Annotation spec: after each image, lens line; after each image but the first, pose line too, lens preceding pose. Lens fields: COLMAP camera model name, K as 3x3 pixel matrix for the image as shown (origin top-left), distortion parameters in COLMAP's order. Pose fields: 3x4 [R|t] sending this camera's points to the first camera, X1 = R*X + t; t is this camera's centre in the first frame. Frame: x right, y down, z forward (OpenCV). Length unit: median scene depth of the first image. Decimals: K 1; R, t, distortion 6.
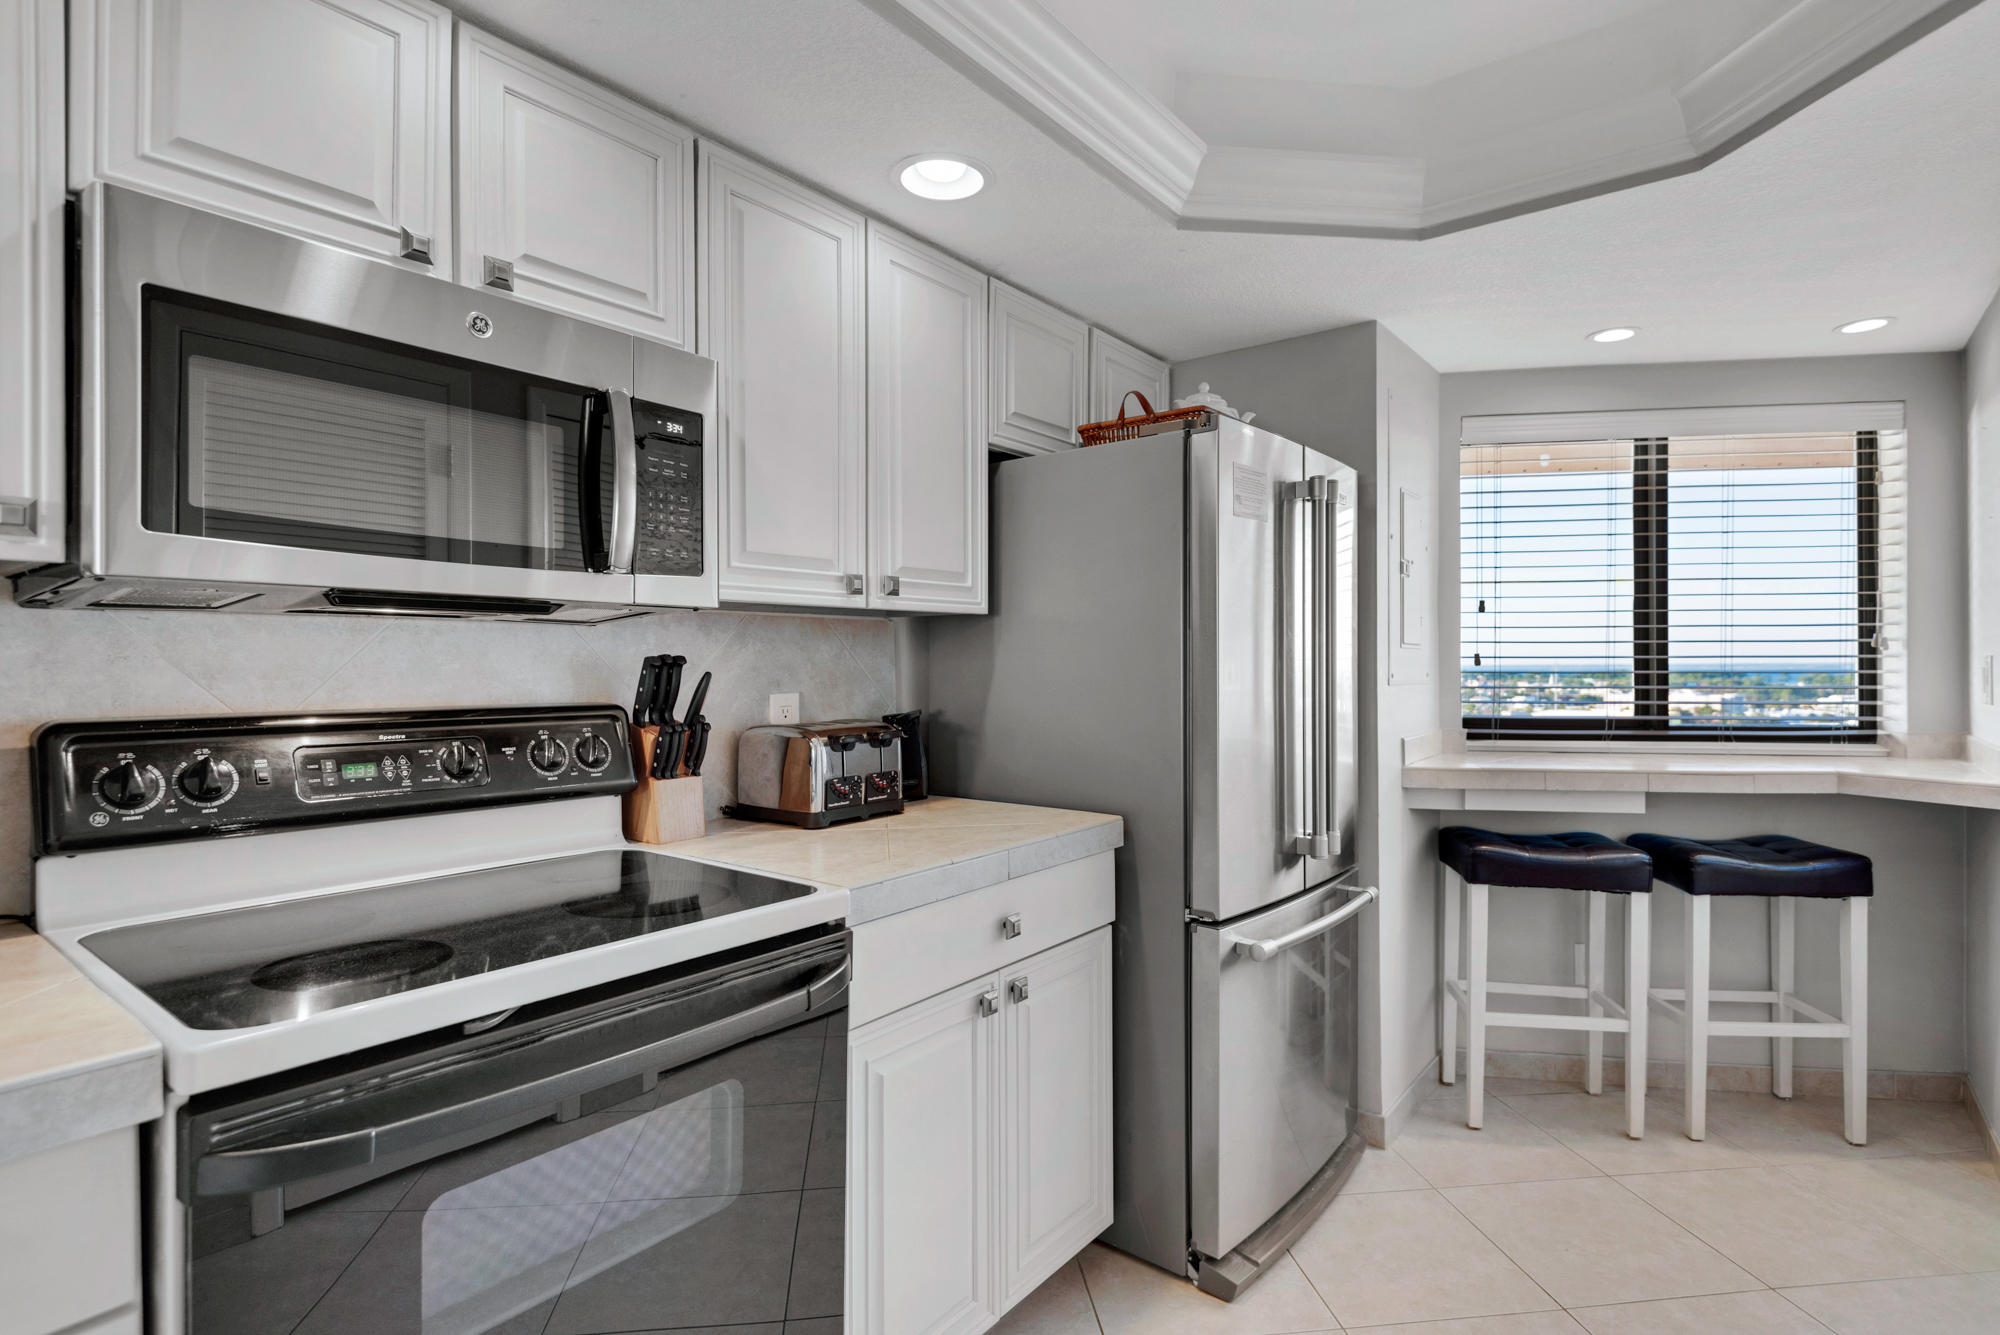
lens RADIAL K [[996.6, 0, 1001.1], [0, 996.6, 672.3], [0, 0, 1]] dist [0.005304, -0.000606]
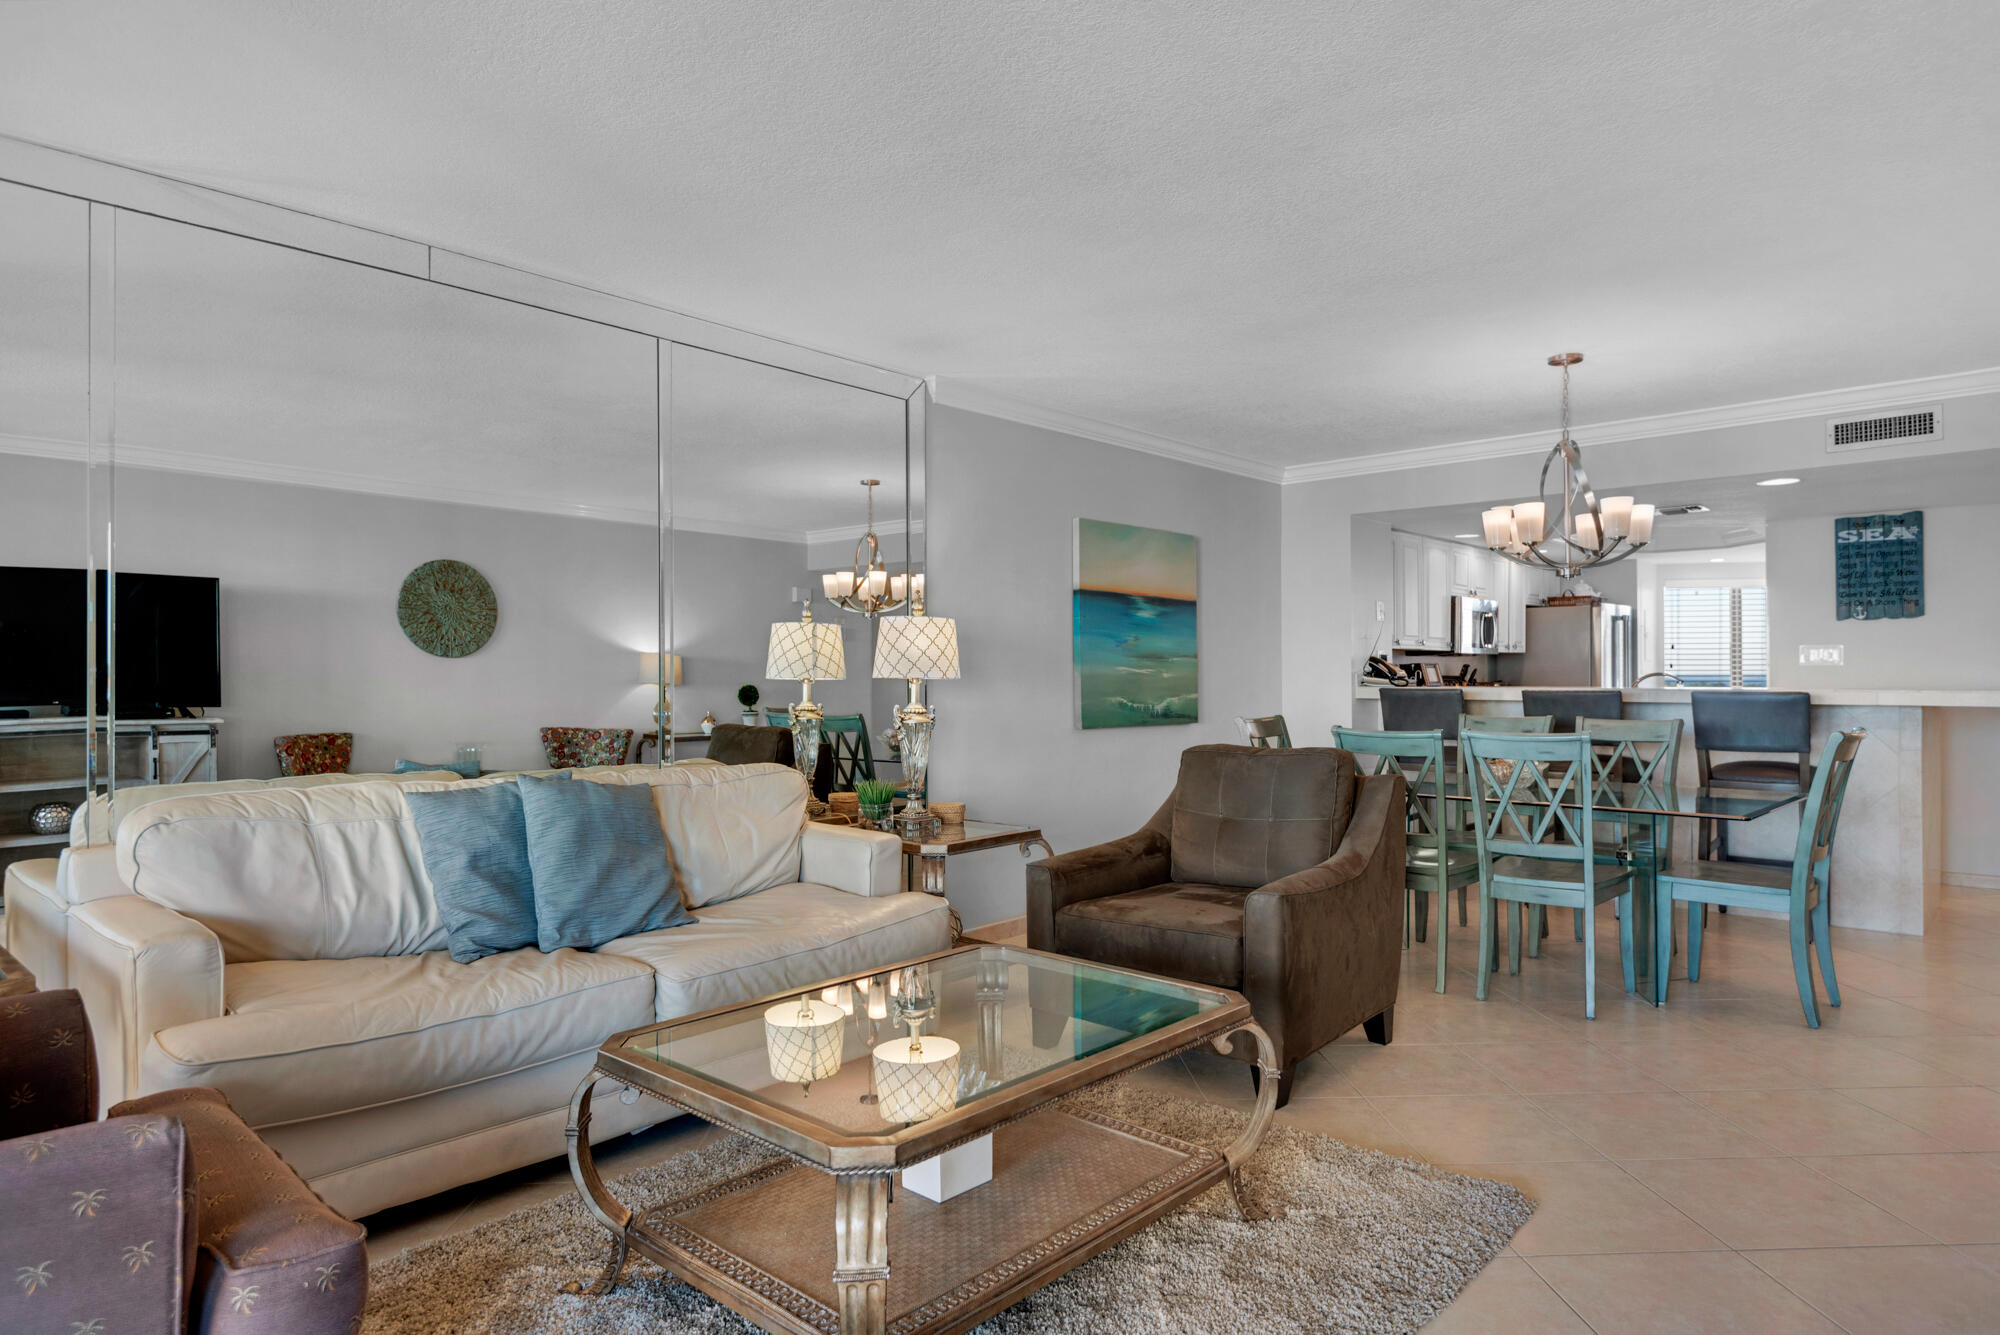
lens RADIAL K [[1173.7, 0, 1000.0], [0, 1173.7, 667.5], [0, 0, 1]] dist [0.049765, -0.045293]
pose [[0.996918, -0.000668, -0.078454, -1.176089], [-0.000033, 0.999960, -0.008932, 0.026001], [0.078457, 0.008907, 0.996878, -2.544136]]
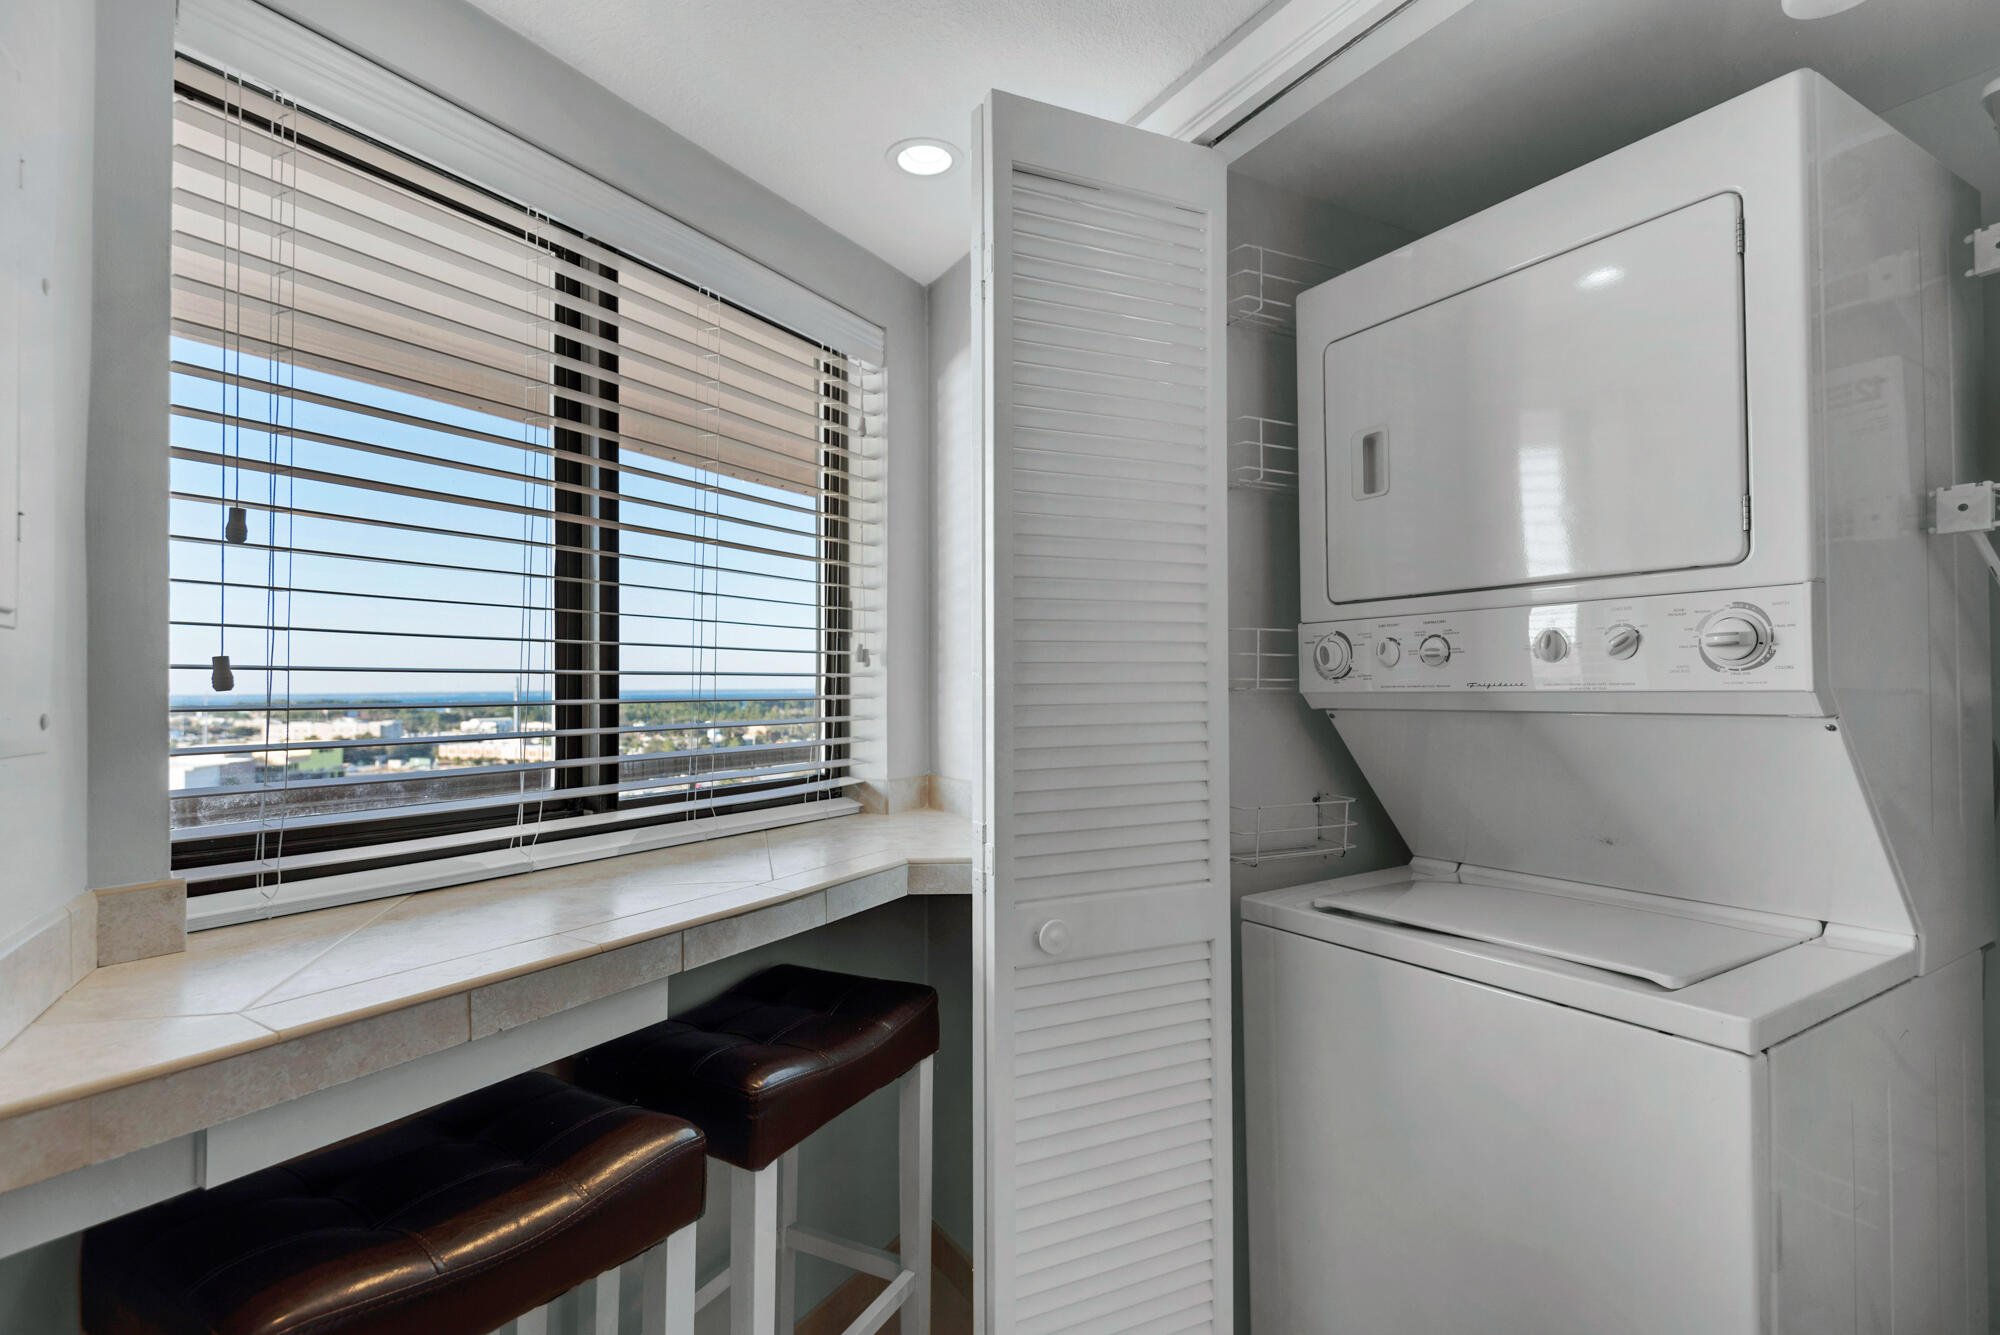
lens RADIAL K [[956.7, 0, 995.5], [0, 956.7, 661.1], [0, 0, 1]] dist [-0.000721, -0.000341]
pose [[0.360008, 0.024883, 0.932617, 0.270552], [0.013989, 0.999388, -0.032065, -0.002578], [-0.932844, 0.024590, 0.359440, 0.646841]]
